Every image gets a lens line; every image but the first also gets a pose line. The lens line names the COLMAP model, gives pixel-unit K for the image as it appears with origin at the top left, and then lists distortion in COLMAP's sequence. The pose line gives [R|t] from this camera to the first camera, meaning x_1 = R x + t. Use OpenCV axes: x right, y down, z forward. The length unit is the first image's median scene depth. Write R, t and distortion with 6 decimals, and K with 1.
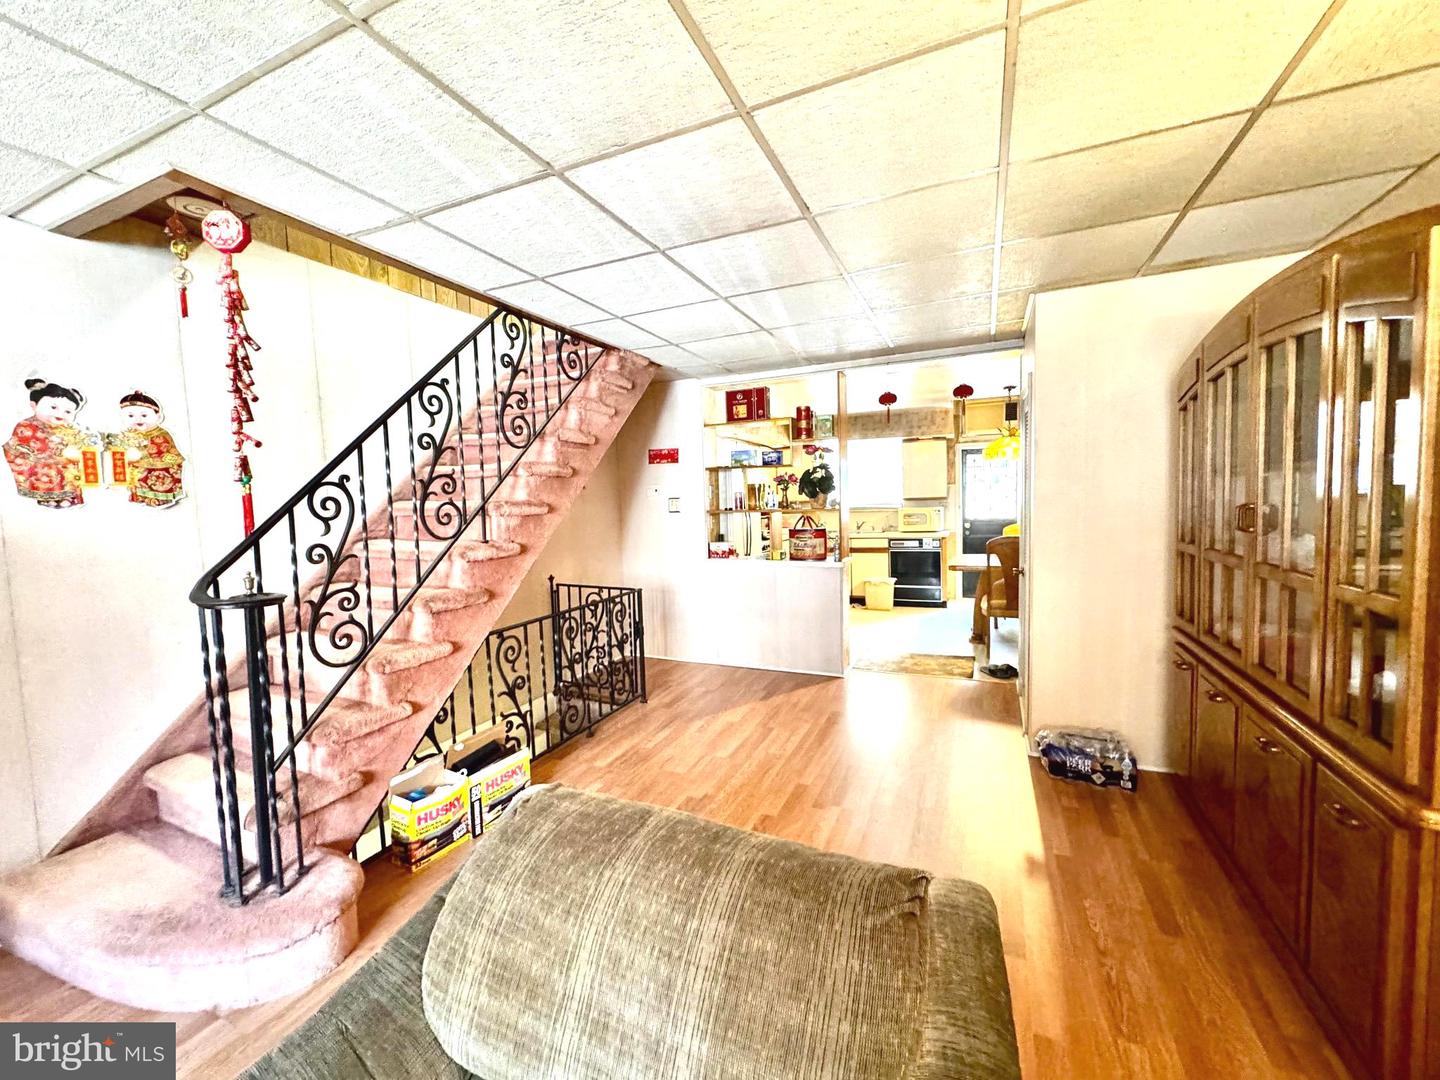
lens RADIAL K [[575.4, 0, 720.0], [0, 575.4, 540.0], [0, 0, 1]] dist [-0.002123, -0.000336]
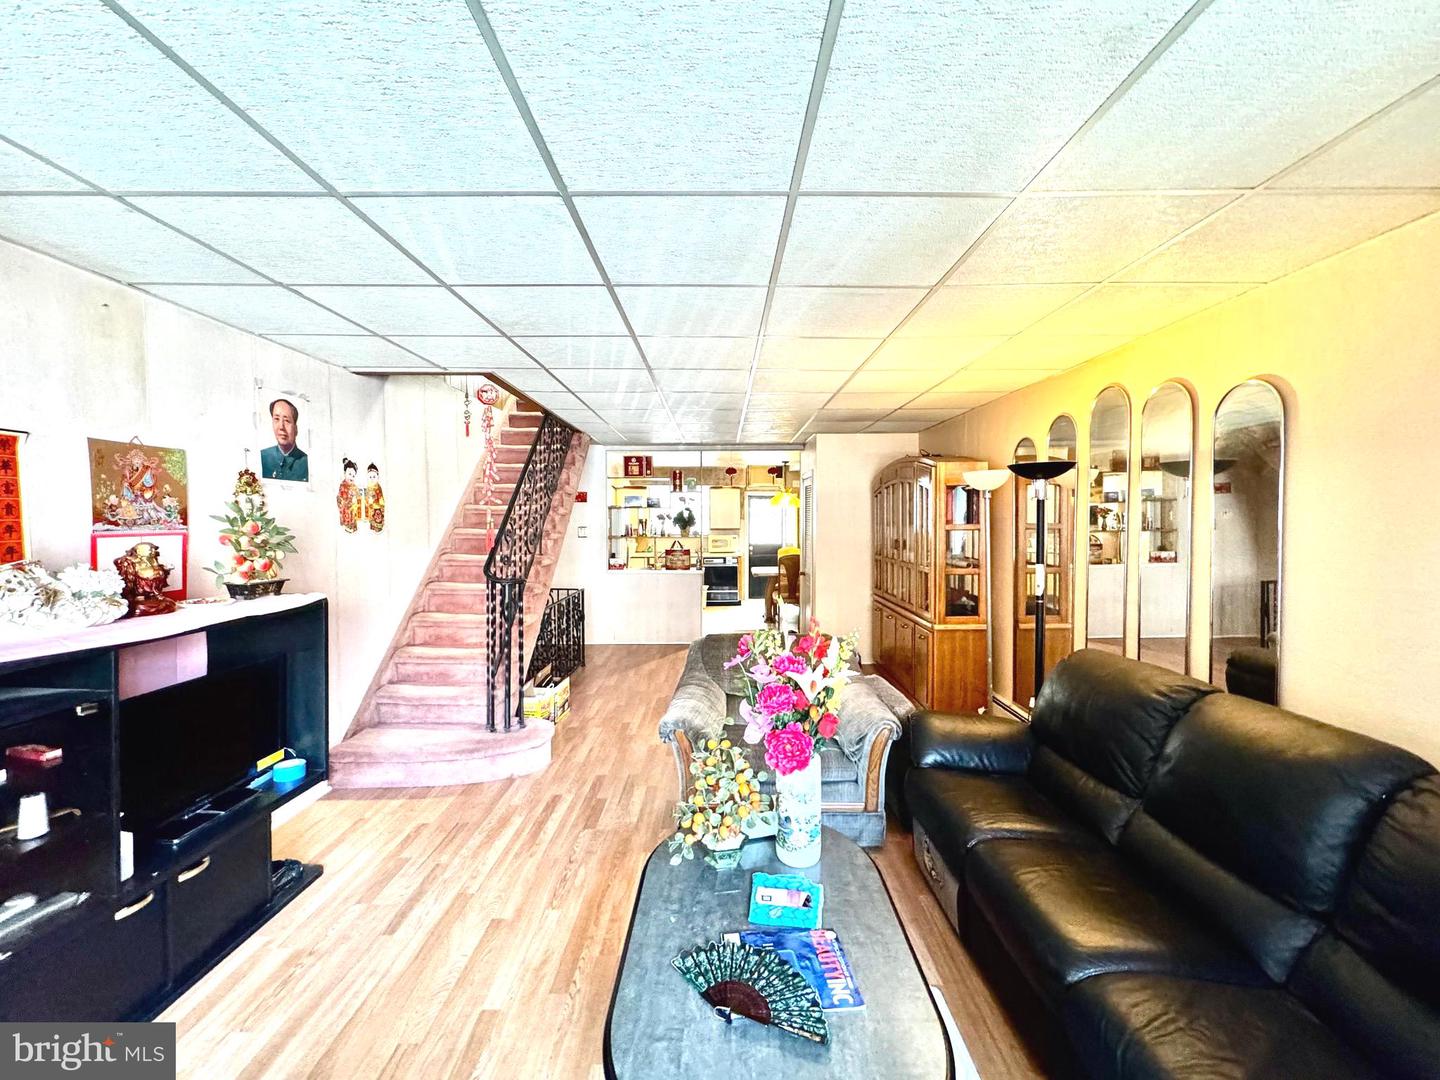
lens RADIAL K [[575.4, 0, 720.0], [0, 575.4, 540.0], [0, 0, 1]] dist [-0.002123, -0.000336]
pose [[0.911026, 0.011132, 0.412200, -0.386524], [0.005989, 0.999173, -0.040221, 0.018665], [-0.412306, 0.039111, 0.910205, -0.452990]]
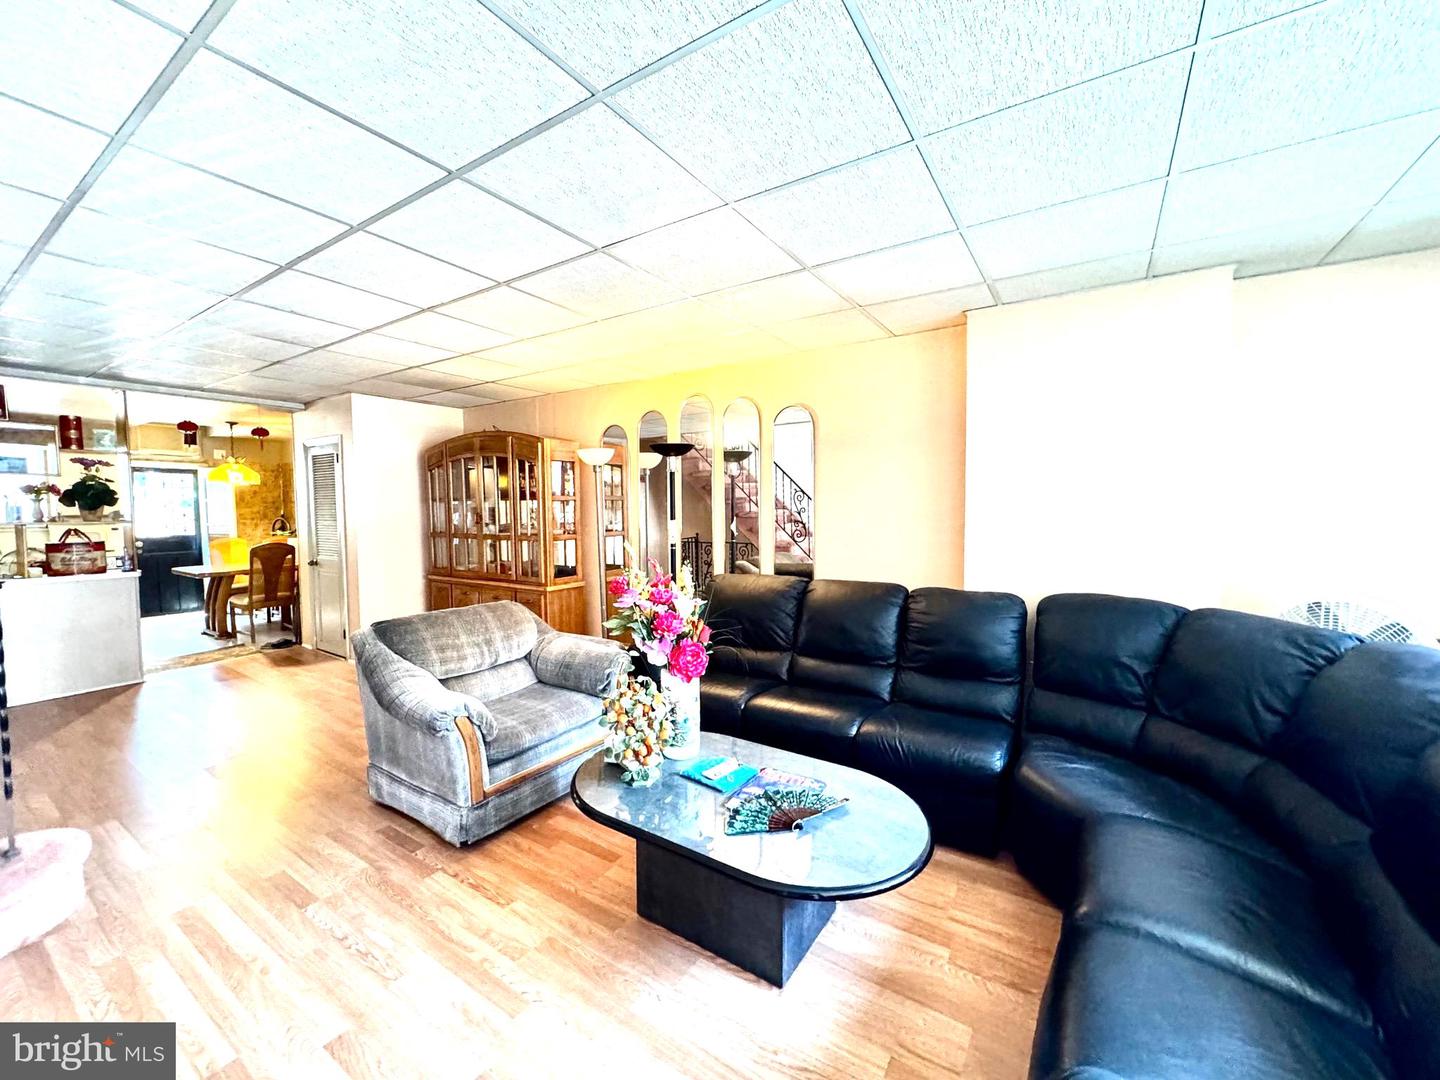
lens RADIAL K [[575.4, 0, 720.0], [0, 575.4, 540.0], [0, 0, 1]] dist [-0.002123, -0.000336]
pose [[0.150565, -0.029719, 0.988153, -0.644815], [0.077001, 0.996864, 0.018248, 0.042034], [-0.985597, 0.073341, 0.152382, -0.206754]]
